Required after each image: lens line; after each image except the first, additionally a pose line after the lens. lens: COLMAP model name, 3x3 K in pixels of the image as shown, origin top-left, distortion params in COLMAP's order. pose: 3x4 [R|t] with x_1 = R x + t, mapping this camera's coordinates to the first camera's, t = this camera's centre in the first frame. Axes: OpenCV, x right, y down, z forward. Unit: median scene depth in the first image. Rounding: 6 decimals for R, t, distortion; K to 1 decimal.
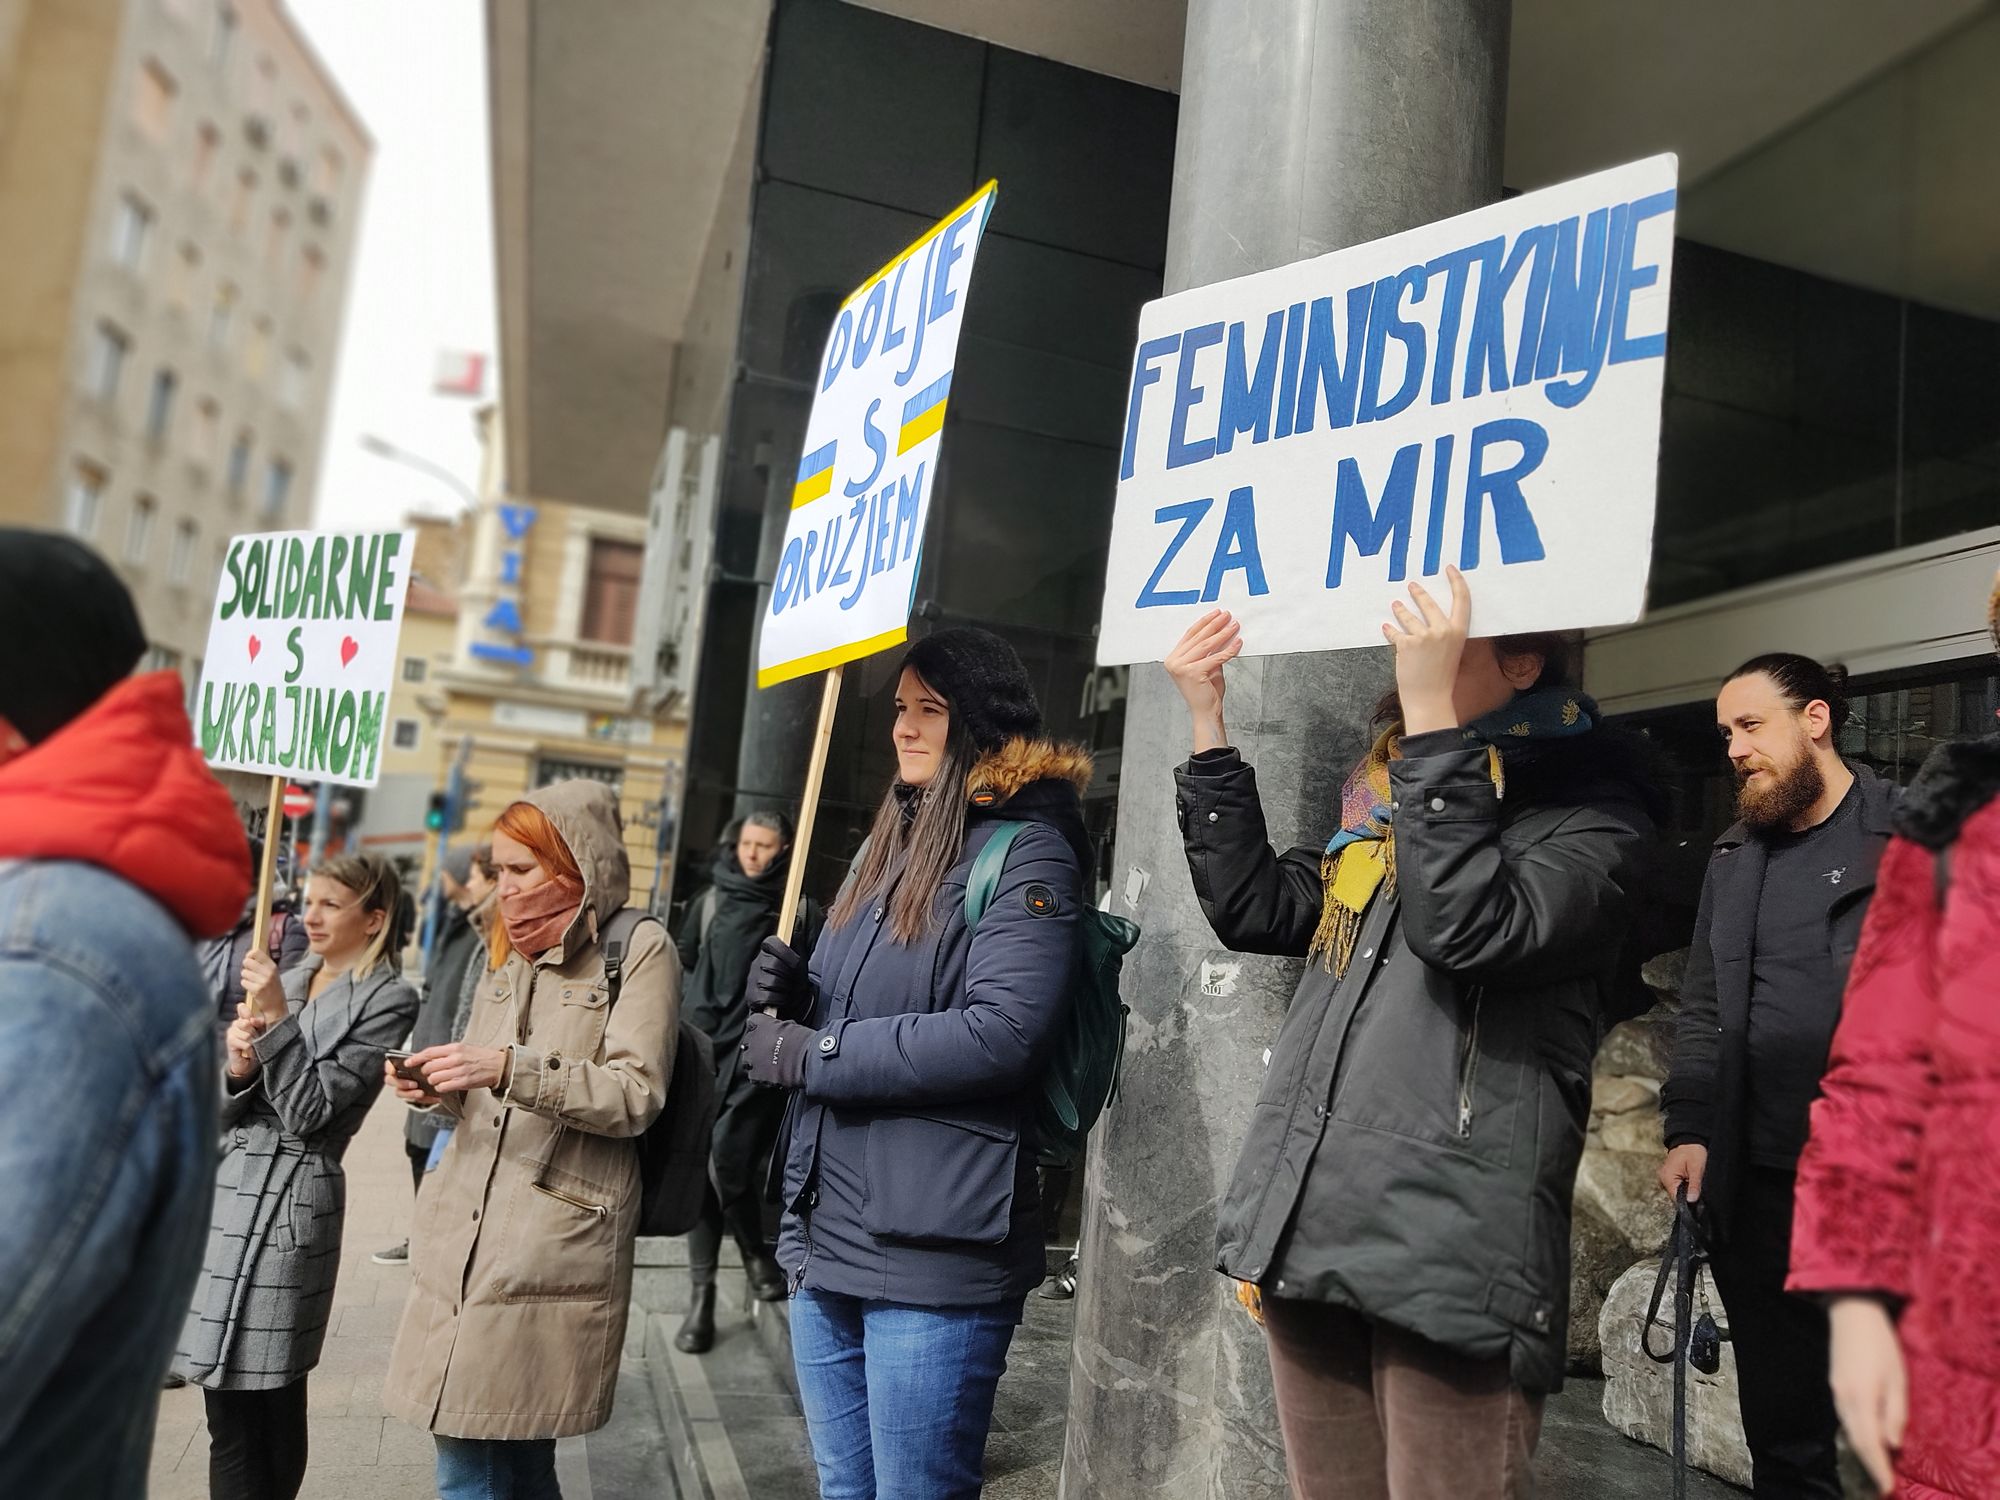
lens RADIAL K [[1447.2, 0, 1012.7], [0, 1447.2, 747.0], [0, 0, 1]] dist [0.080518, -0.148312]
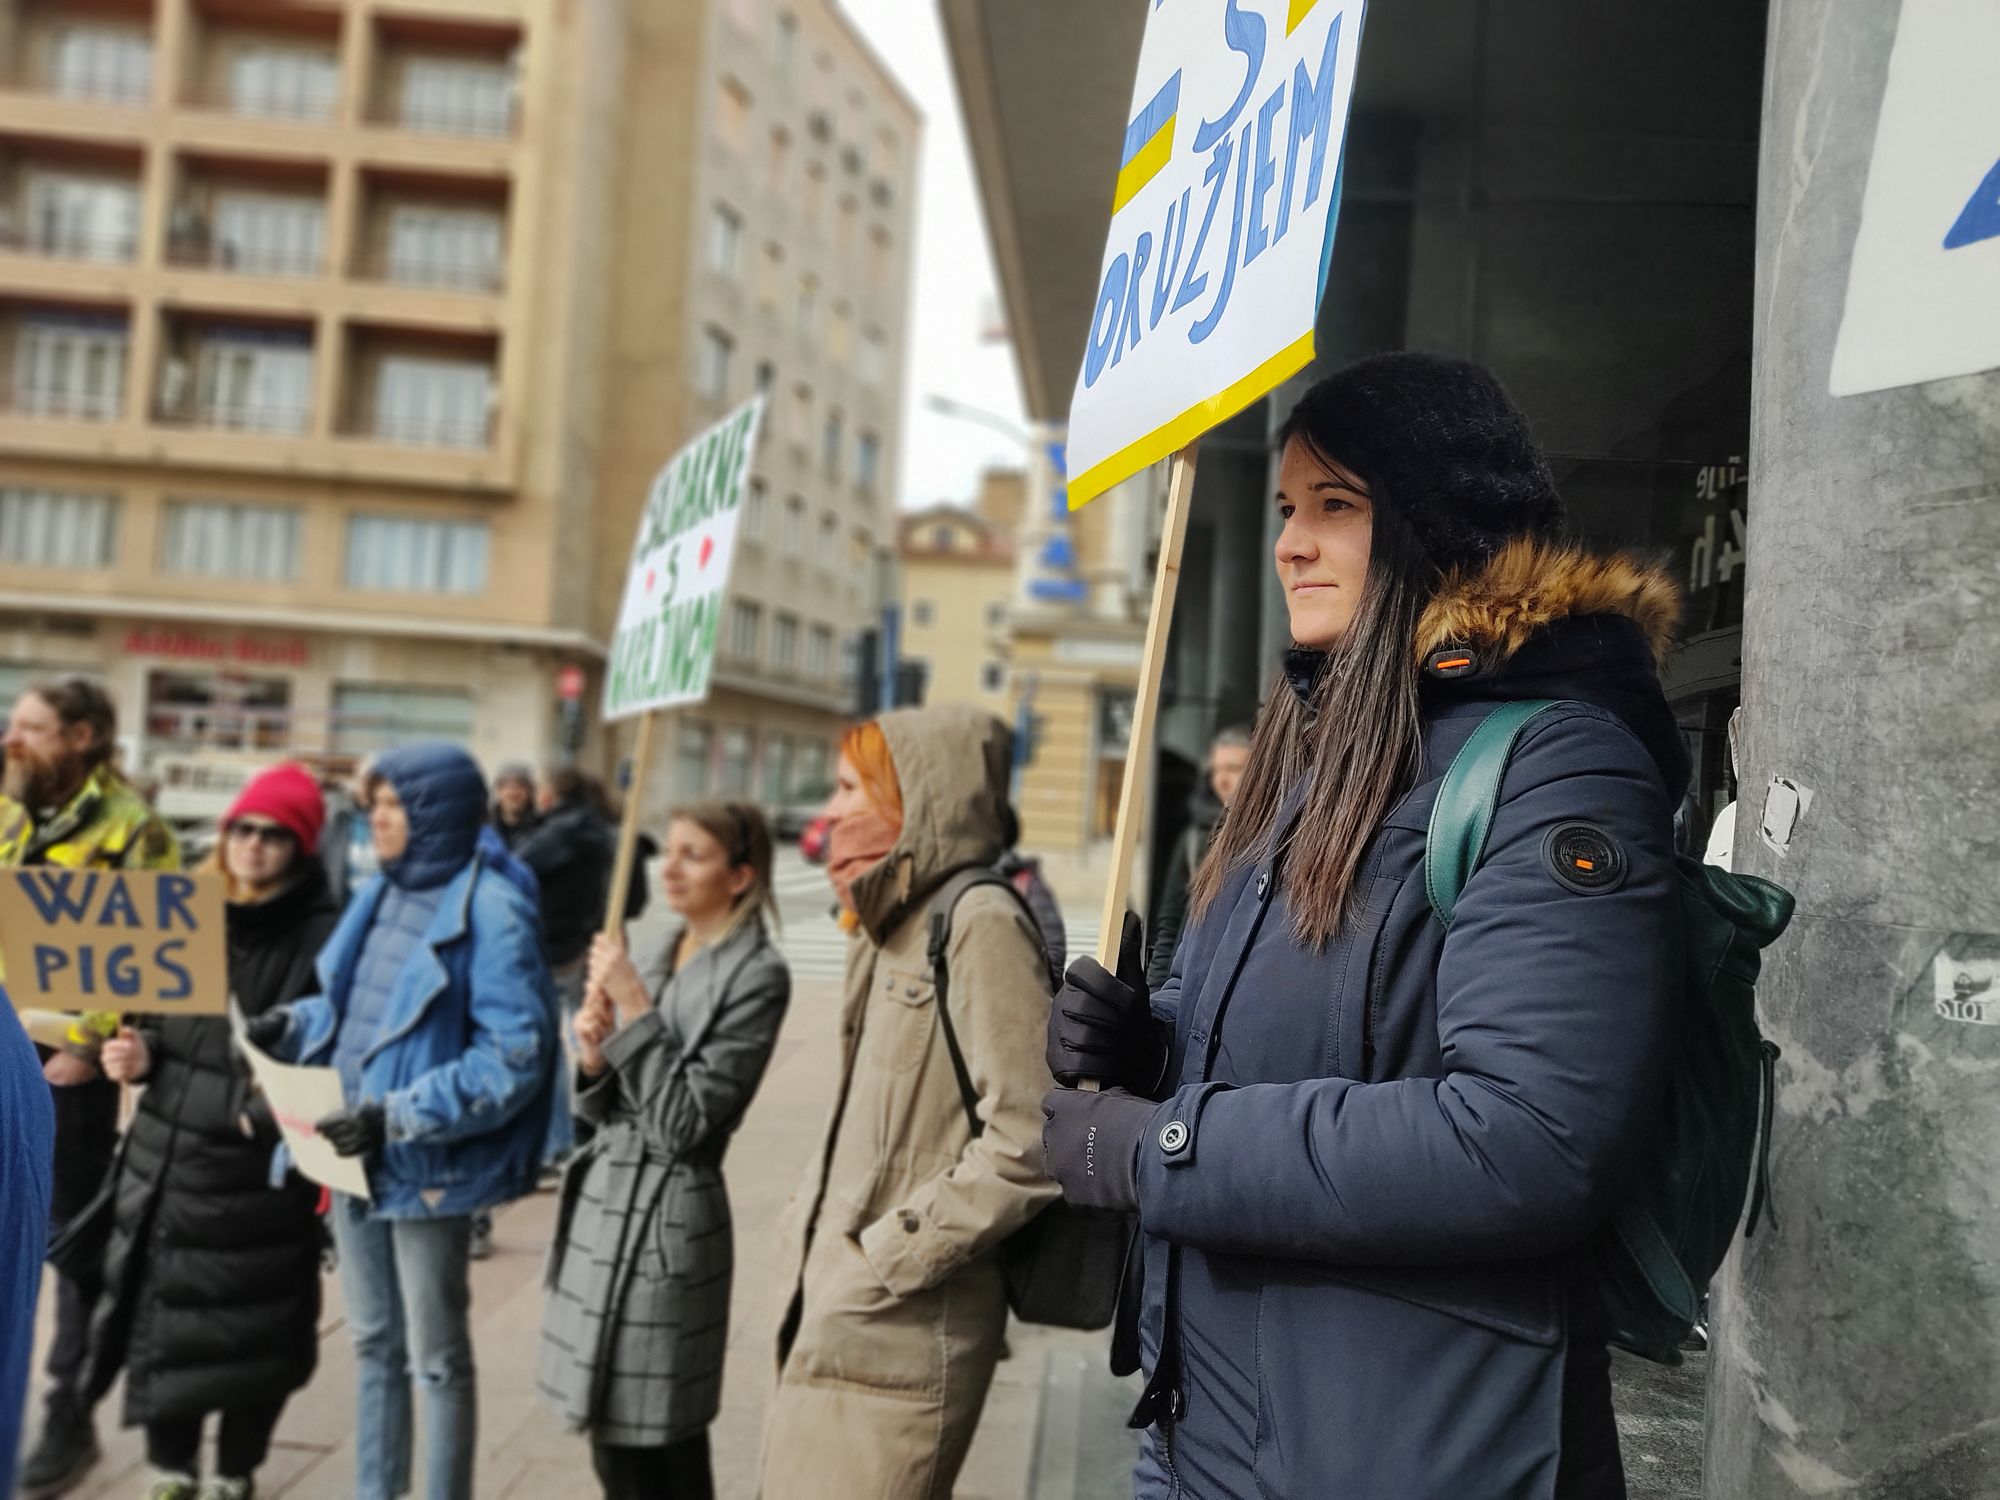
lens RADIAL K [[1482.5, 0, 1038.6], [0, 1482.5, 759.6], [0, 0, 1]] dist [0.022478, 0.006151]
pose [[0.933062, -0.048882, -0.356378, 0.025878], [0.071274, 0.996205, 0.049965, 0.029515], [0.352583, -0.072021, 0.933005, 0.397287]]
